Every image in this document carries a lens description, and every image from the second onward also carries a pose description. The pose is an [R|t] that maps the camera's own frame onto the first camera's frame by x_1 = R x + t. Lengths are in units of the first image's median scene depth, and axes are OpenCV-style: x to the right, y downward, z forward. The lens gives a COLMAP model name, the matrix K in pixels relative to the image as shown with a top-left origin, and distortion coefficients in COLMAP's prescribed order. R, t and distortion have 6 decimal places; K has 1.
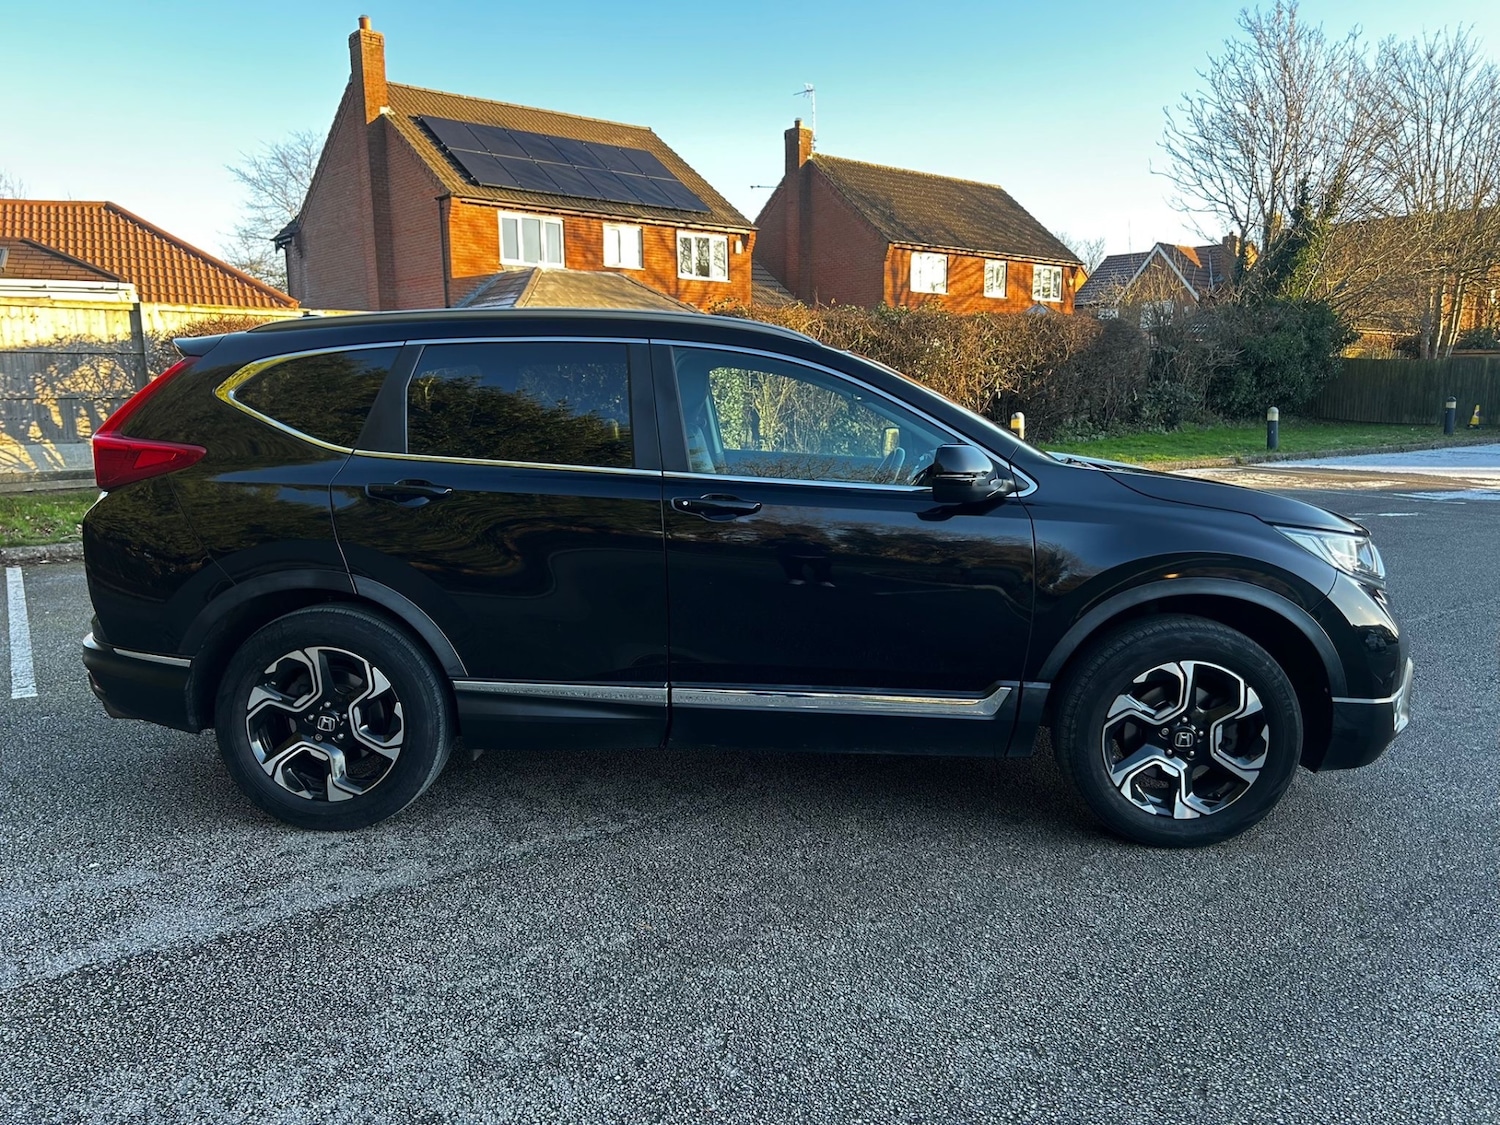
lens RADIAL K [[1123.8, 0, 737.4], [0, 1123.8, 559.1], [0, 0, 1]] dist [0.044181, -0.048897]
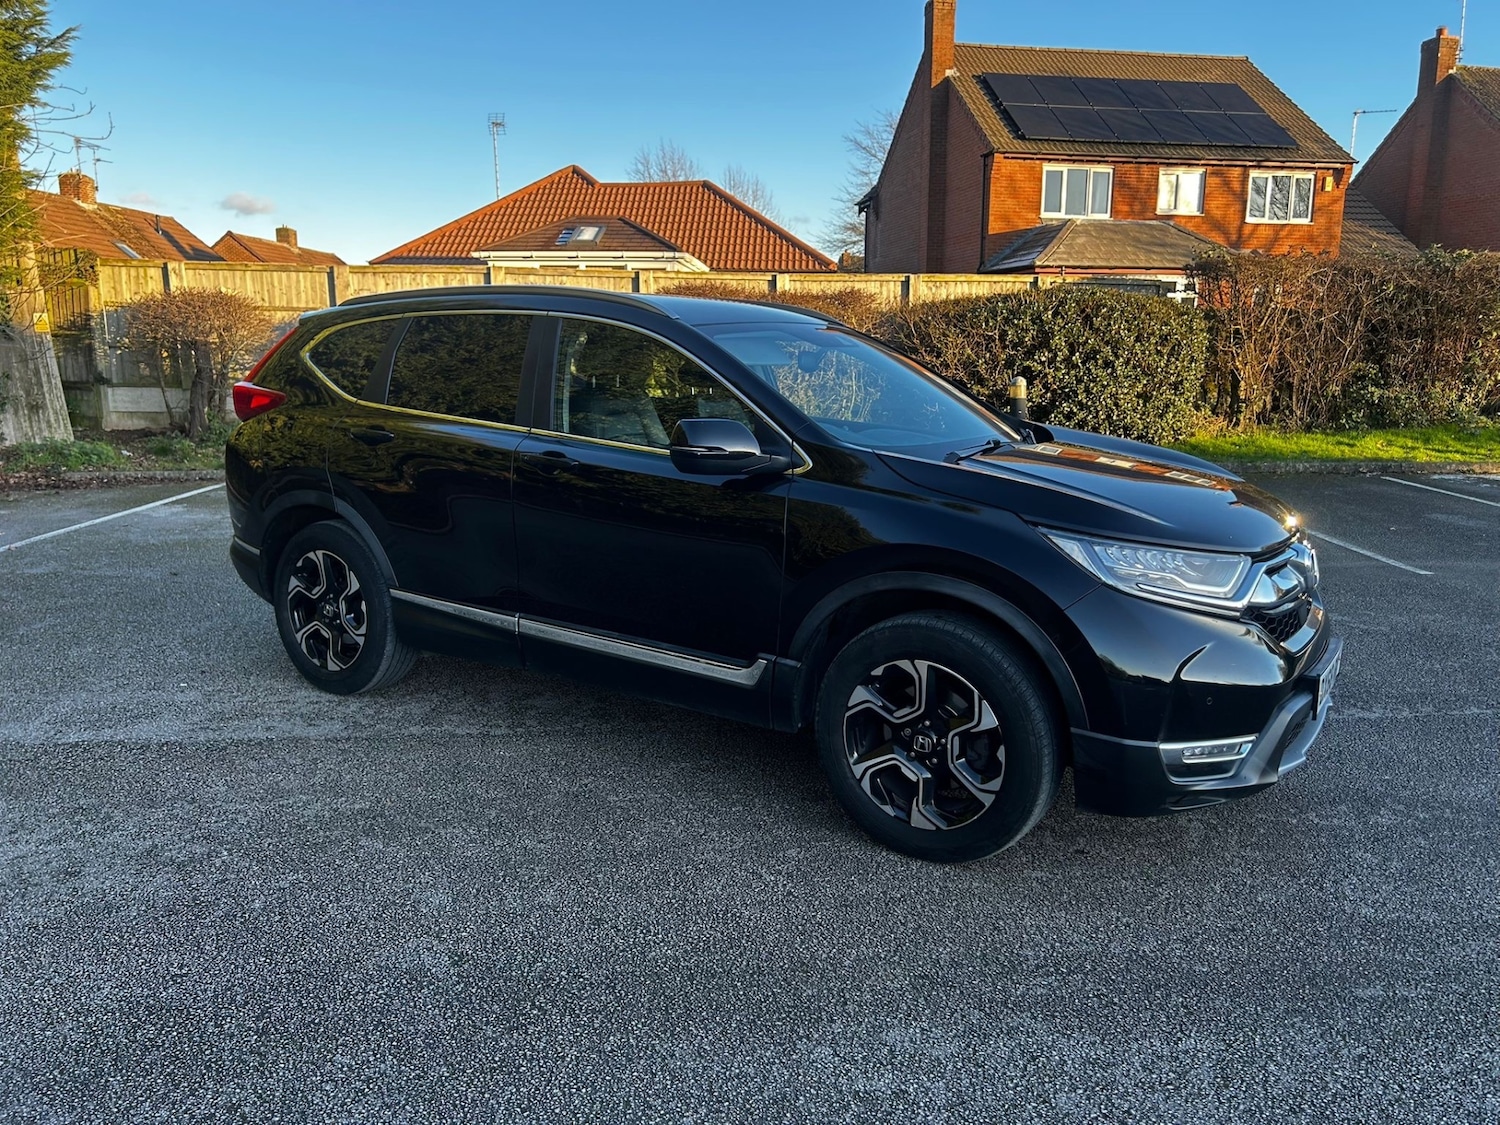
lens RADIAL K [[1115.0, 0, 753.5], [0, 1115.0, 554.5], [0, 0, 1]] dist [0.044671, -0.052316]
pose [[0.863049, 0.105451, -0.493990, 0.107287], [-0.086617, 0.994376, 0.060939, -0.006124], [0.497638, -0.009805, 0.867330, 0.019420]]
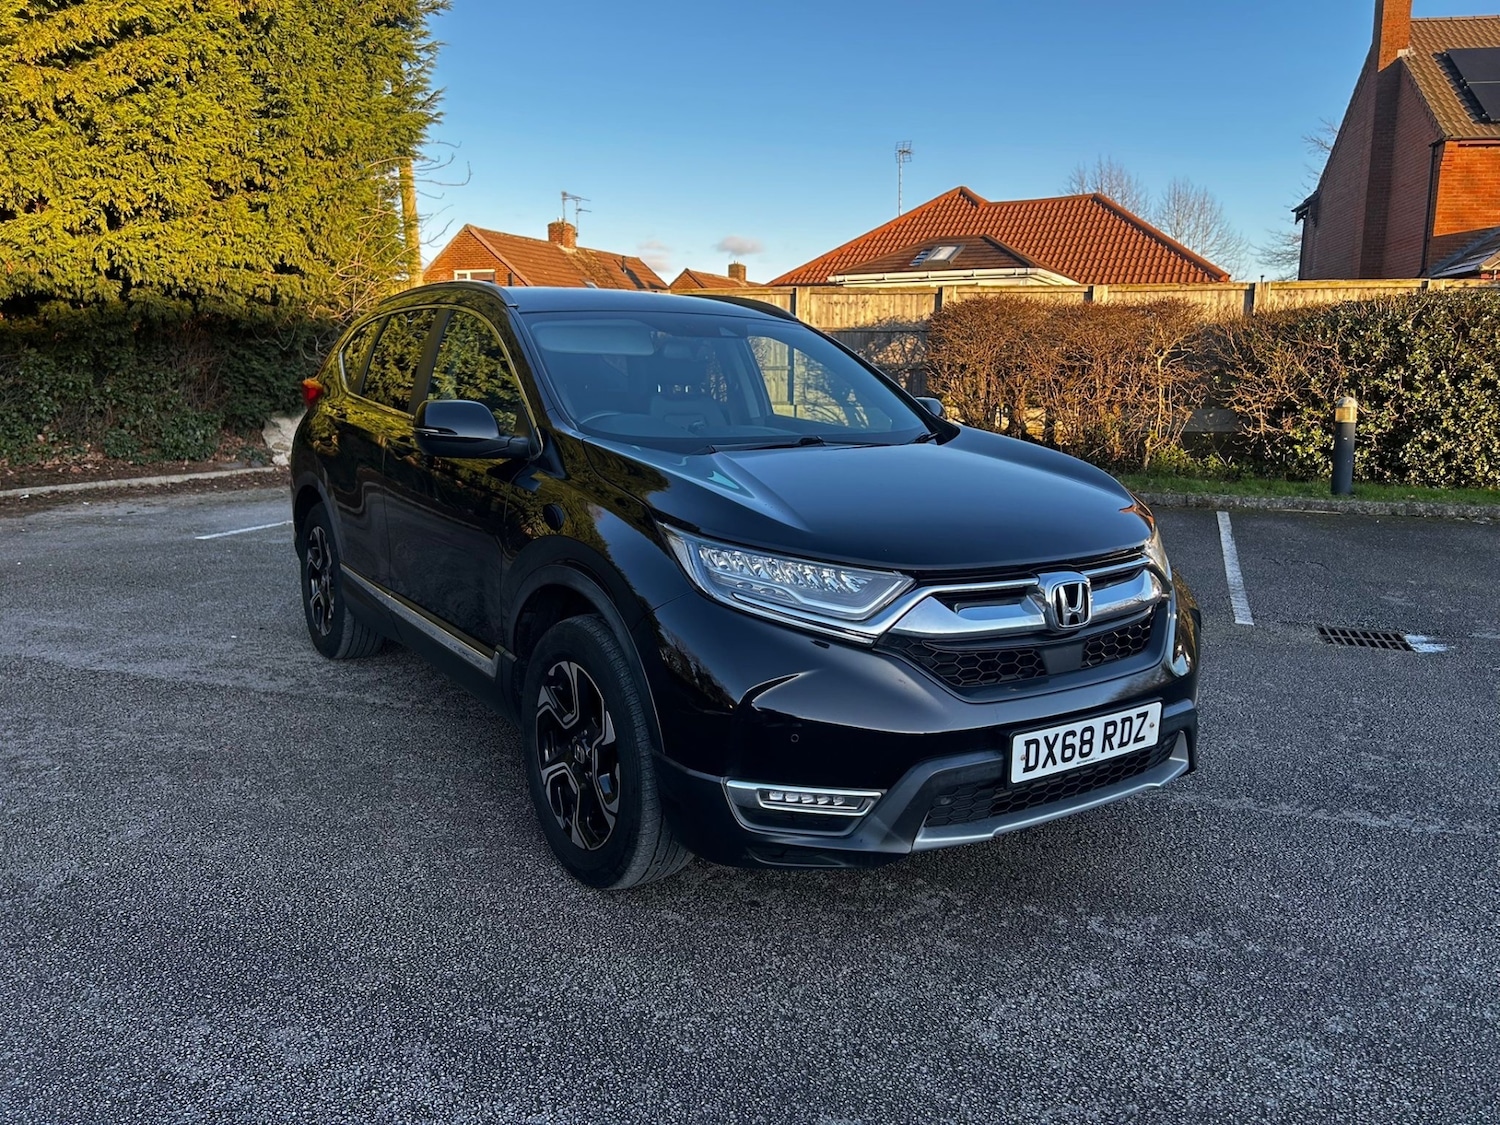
lens RADIAL K [[1121.1, 0, 750.0], [0, 1121.1, 562.5], [0, 0, 1]] dist [0.048727, -0.060691]
pose [[0.601443, 0.147344, -0.785211, 0.168959], [-0.130249, 0.987780, 0.085589, -0.011294], [0.788227, 0.050796, 0.613285, 0.085512]]
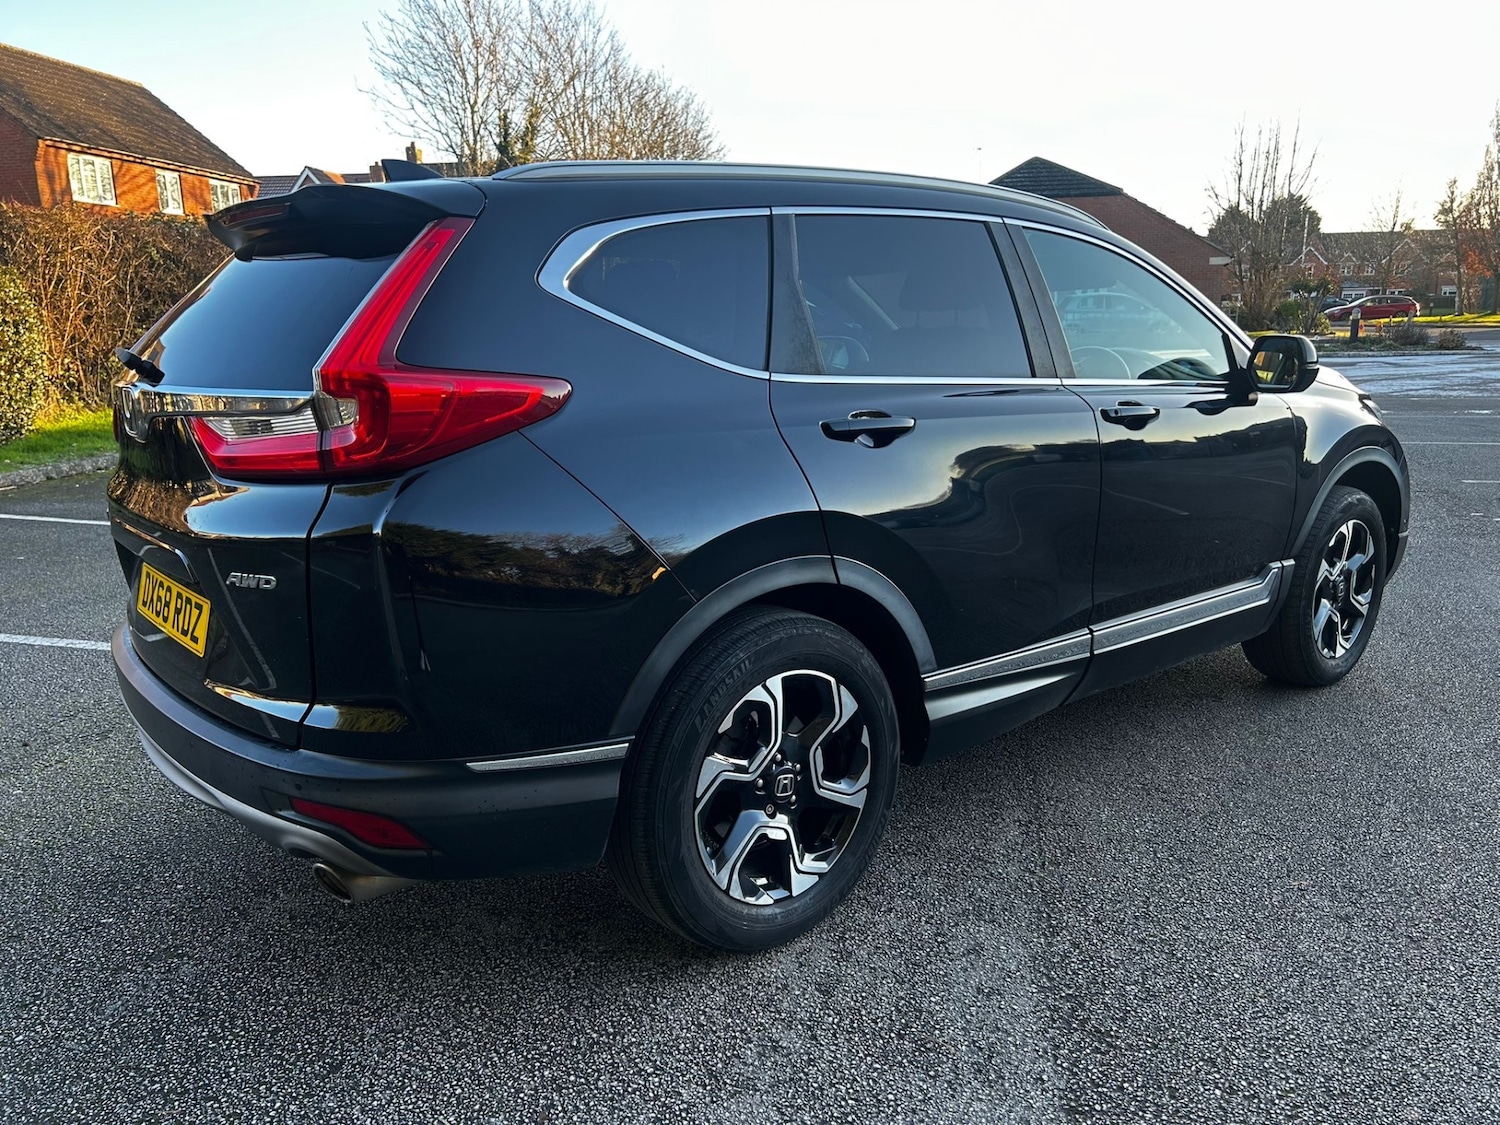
lens RADIAL K [[1135.6, 0, 739.3], [0, 1135.6, 559.4], [0, 0, 1]] dist [0.041955, -0.042115]
pose [[0.736272, -0.150435, 0.659752, -0.125336], [0.113829, 0.988616, 0.098391, -0.008593], [-0.667043, 0.002656, 0.745014, 0.080419]]
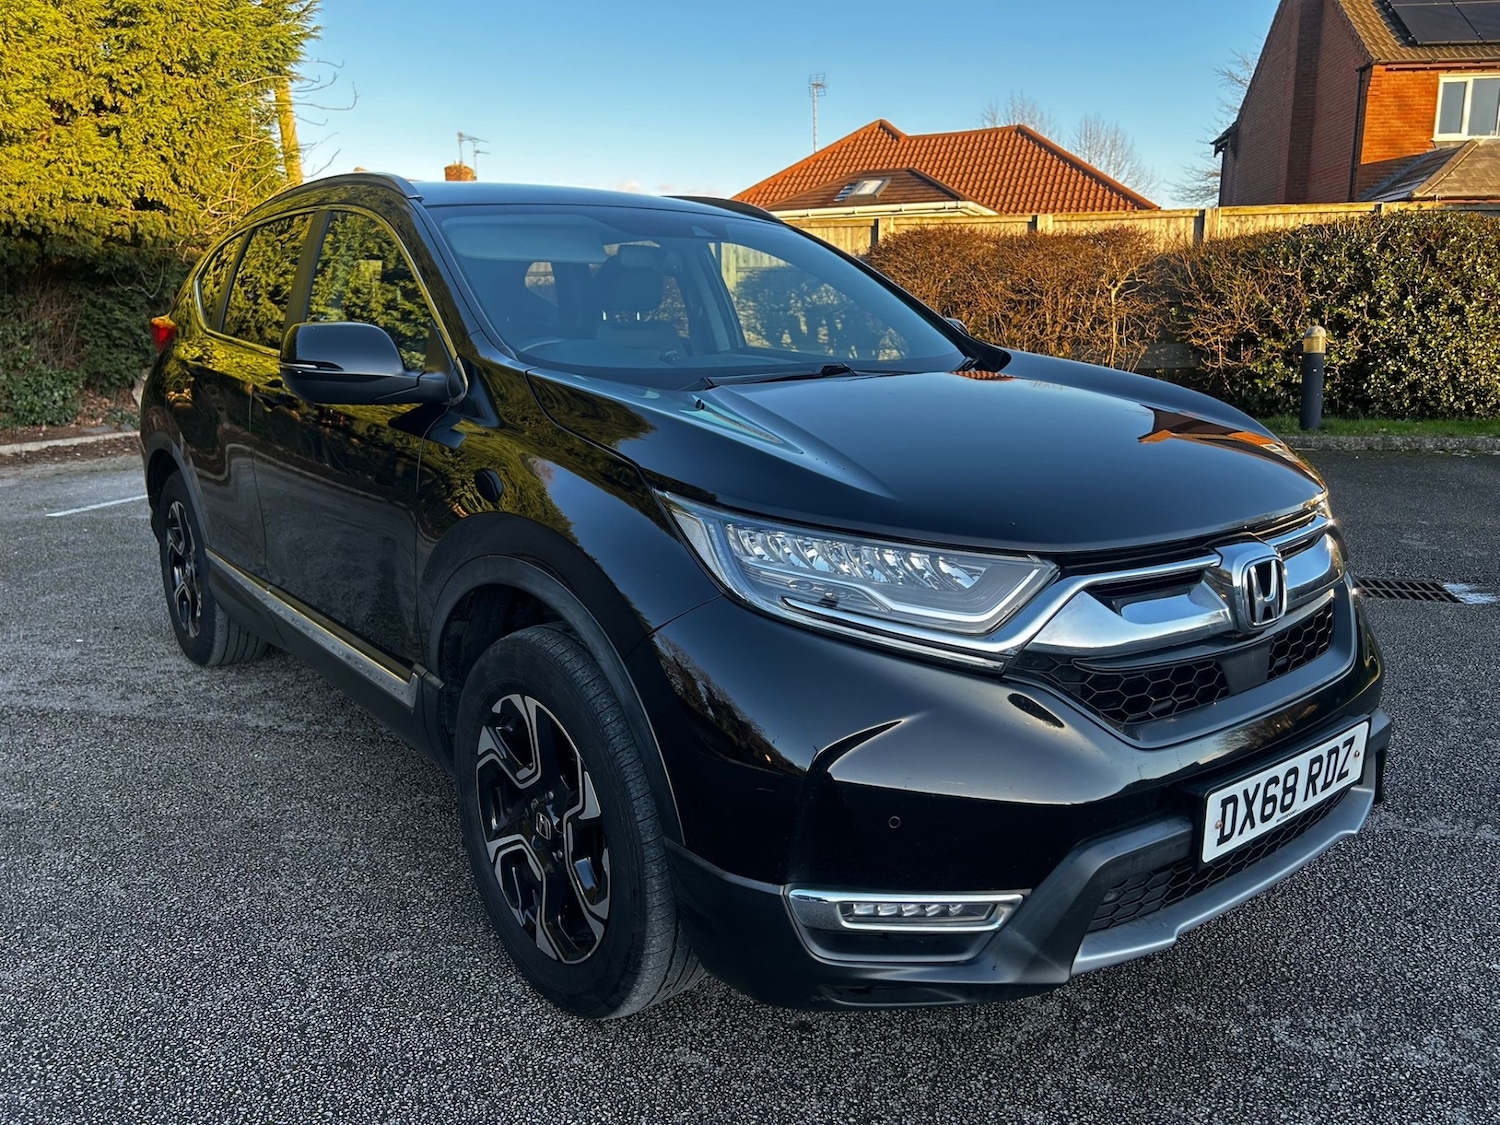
lens RADIAL K [[1123.1, 0, 745.8], [0, 1123.1, 571.7], [0, 0, 1]] dist [0.045659, -0.055619]
pose [[0.659835, 0.164445, -0.733195, 0.132470], [-0.104812, 0.986362, 0.126902, -0.009114], [0.744064, -0.006886, 0.668072, 0.102331]]
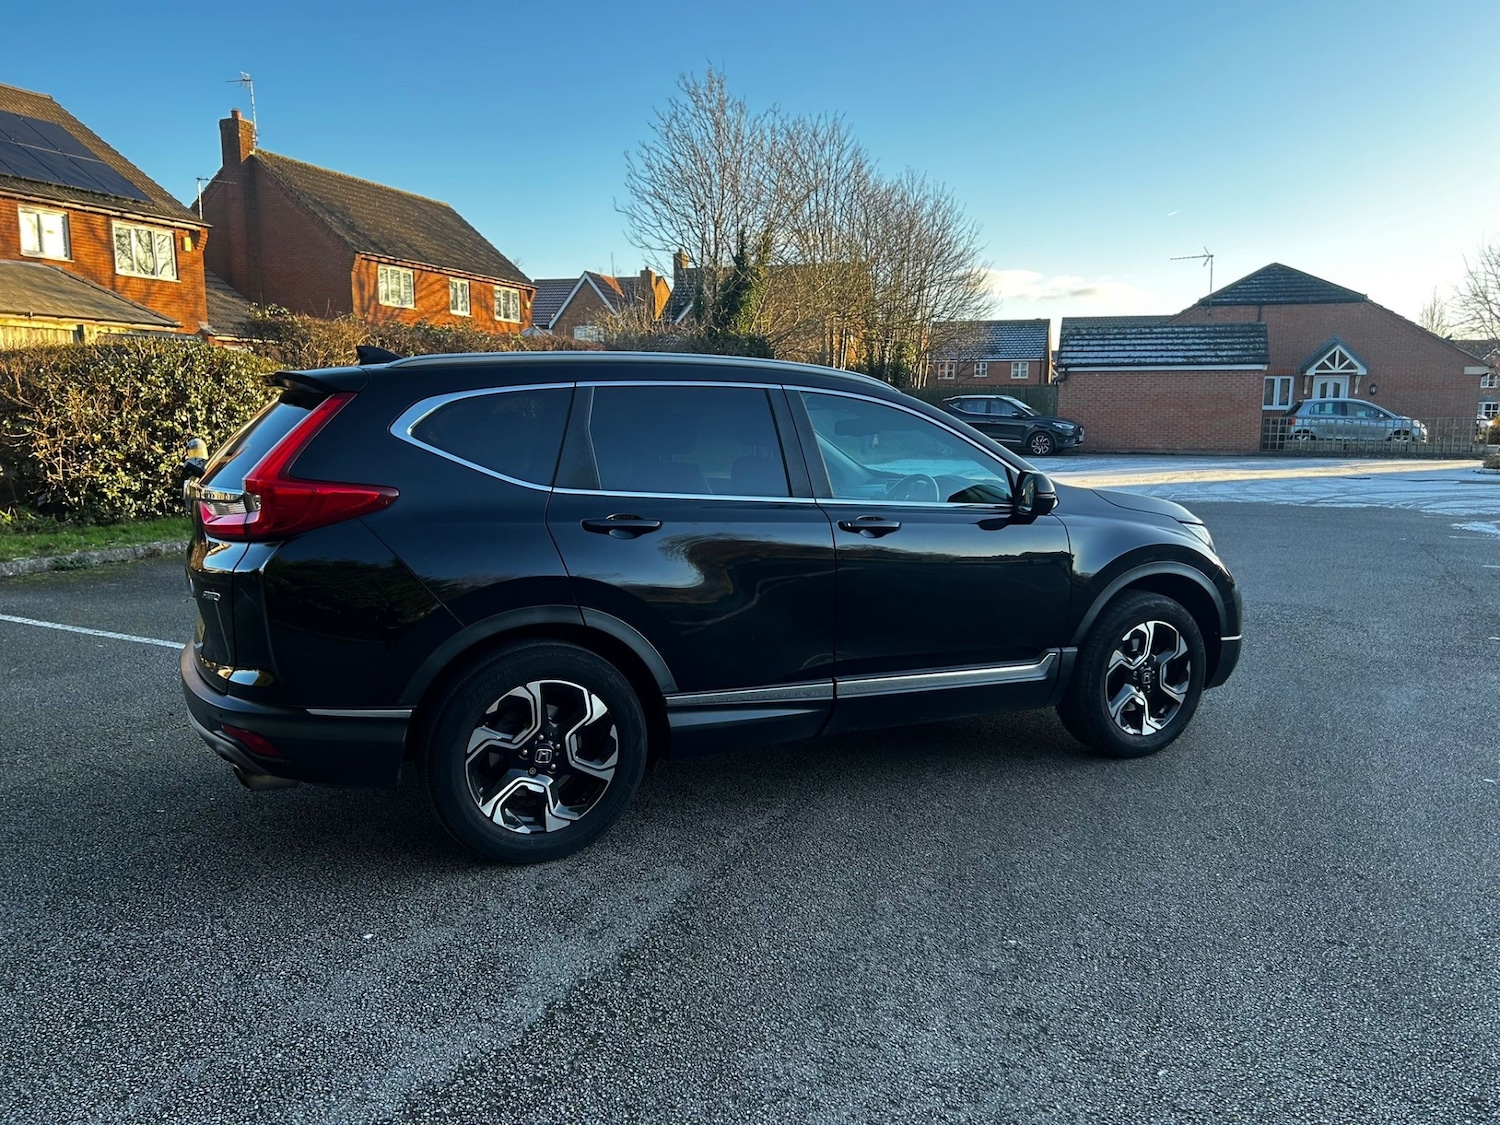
lens RADIAL K [[1134.0, 0, 754.4], [0, 1134.0, 552.1], [0, 0, 1]] dist [0.058693, -0.071411]
pose [[0.863540, -0.053248, 0.501462, -0.109414], [0.063612, 0.997968, -0.003573, -0.003362], [-0.500253, 0.034984, 0.865172, 0.001790]]
